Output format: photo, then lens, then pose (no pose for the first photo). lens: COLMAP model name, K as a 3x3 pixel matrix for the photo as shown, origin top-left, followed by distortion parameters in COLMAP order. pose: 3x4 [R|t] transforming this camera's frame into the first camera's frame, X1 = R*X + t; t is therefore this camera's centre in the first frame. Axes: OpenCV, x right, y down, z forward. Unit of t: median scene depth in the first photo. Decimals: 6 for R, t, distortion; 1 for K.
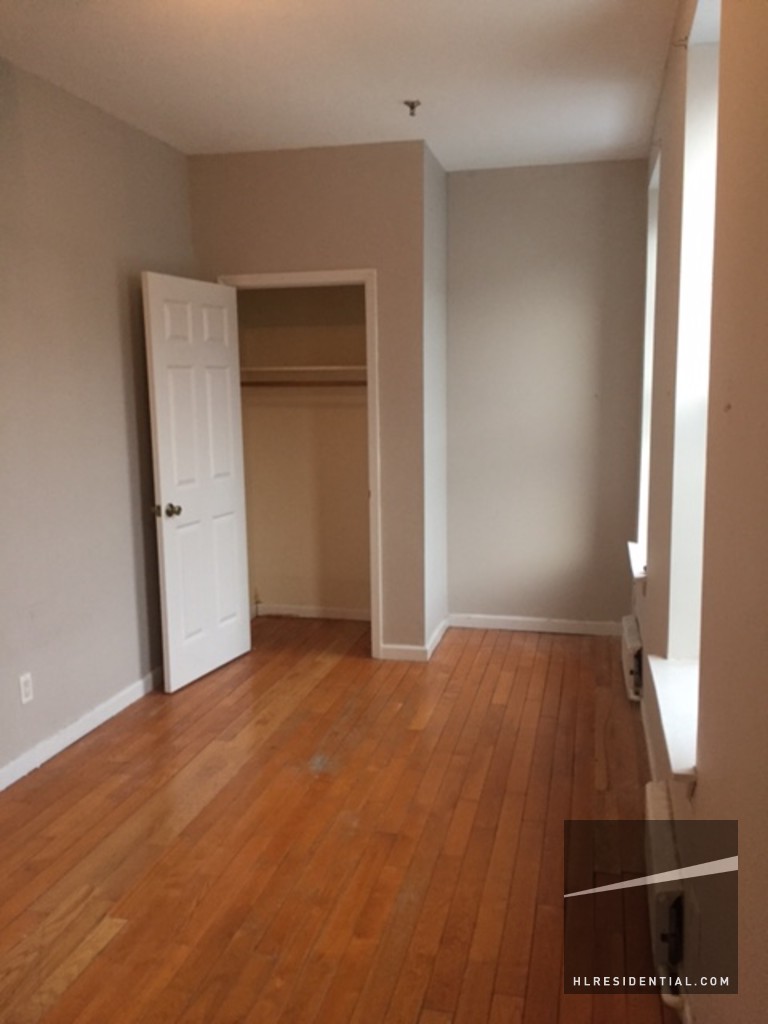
lens RADIAL K [[874.0, 0, 385.6], [0, 874.0, 505.1], [0, 0, 1]] dist [0.044910, -0.046505]
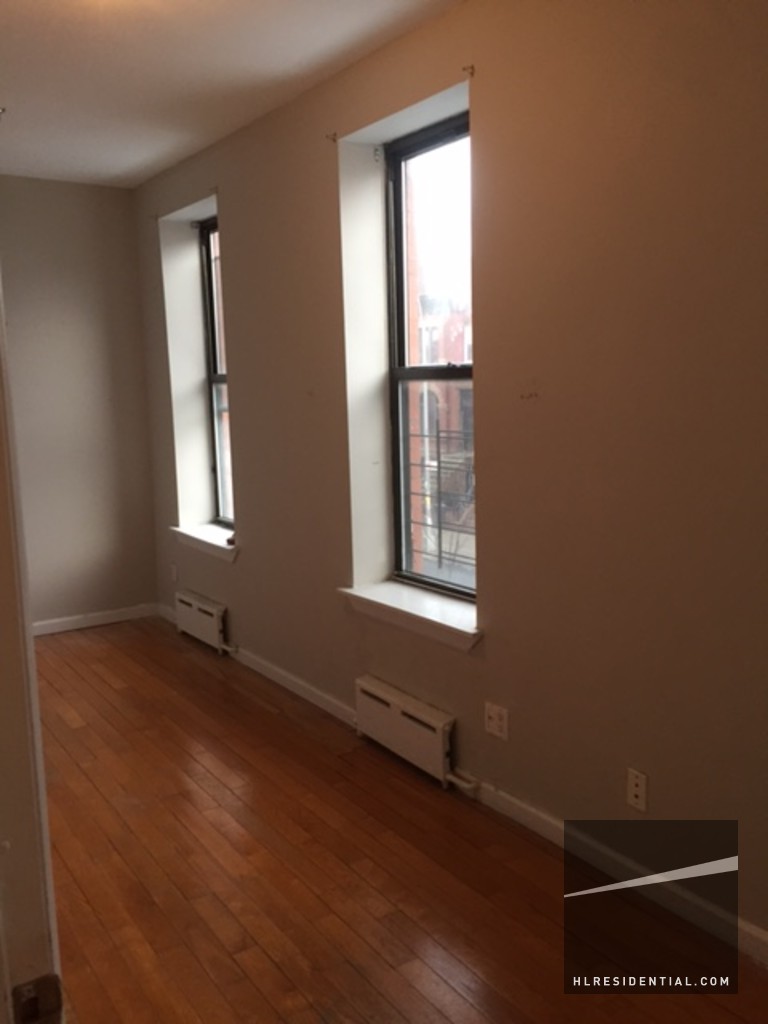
lens RADIAL K [[874.0, 0, 386.9], [0, 874.0, 508.9], [0, 0, 1]] dist [0.044910, -0.046505]
pose [[0.685546, -0.123276, 0.717516, -0.317483], [0.123706, 0.990952, 0.052060, -0.005353], [-0.717442, 0.053072, 0.694594, 0.007990]]
